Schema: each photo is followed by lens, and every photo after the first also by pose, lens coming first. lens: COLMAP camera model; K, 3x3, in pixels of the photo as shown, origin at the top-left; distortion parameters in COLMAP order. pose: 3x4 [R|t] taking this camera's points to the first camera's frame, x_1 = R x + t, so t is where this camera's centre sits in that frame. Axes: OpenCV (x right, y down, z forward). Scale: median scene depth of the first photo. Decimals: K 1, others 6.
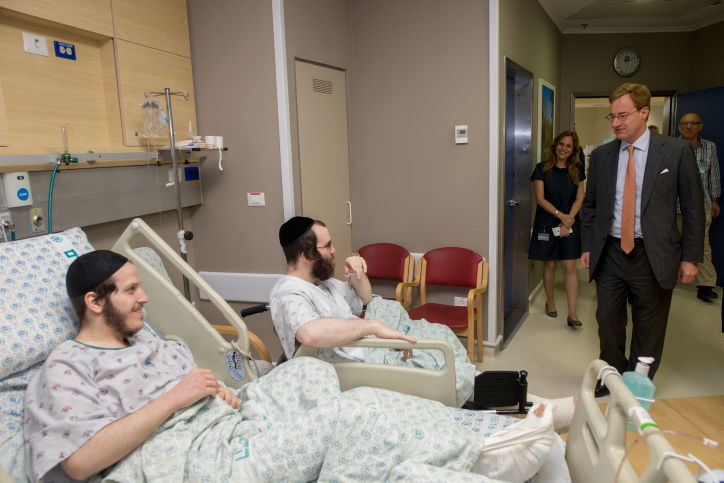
lens RADIAL K [[548.5, 0, 358.8], [0, 548.5, 230.4], [0, 0, 1]] dist [-0.054600, 0.026574]
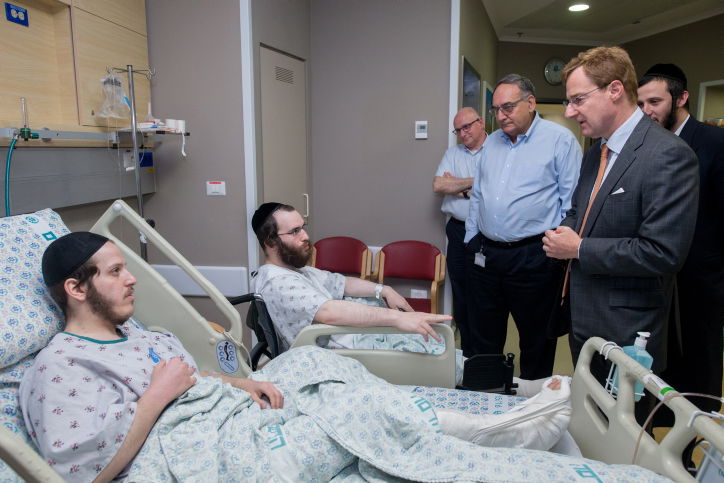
lens RADIAL K [[548.5, 0, 368.7], [0, 548.5, 227.4], [0, 0, 1]] dist [-0.054600, 0.026574]
pose [[0.983650, 0.007844, 0.179917, -0.125129], [-0.006062, 0.999927, -0.010454, 0.025210], [-0.179986, 0.009192, 0.983626, 0.019959]]
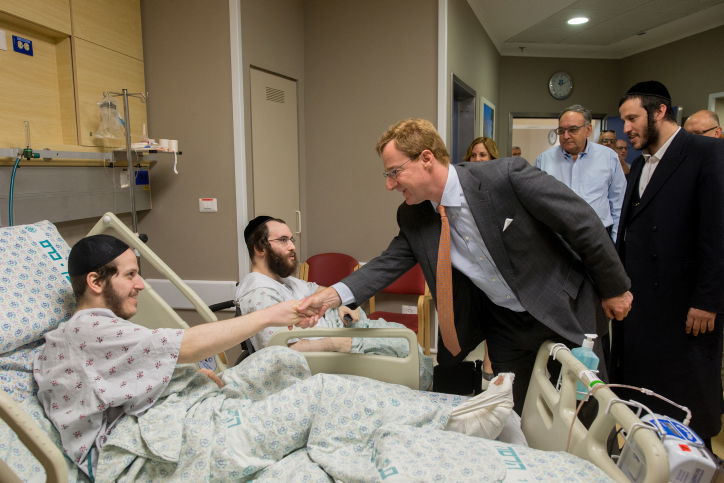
lens RADIAL K [[578.6, 0, 351.9], [0, 578.6, 238.0], [0, 0, 1]] dist [-0.051772, 0.021609]
pose [[0.993149, 0.009029, 0.116503, -0.065131], [-0.005133, 0.999419, -0.033695, 0.047530], [-0.116739, 0.032866, 0.992619, -0.085780]]
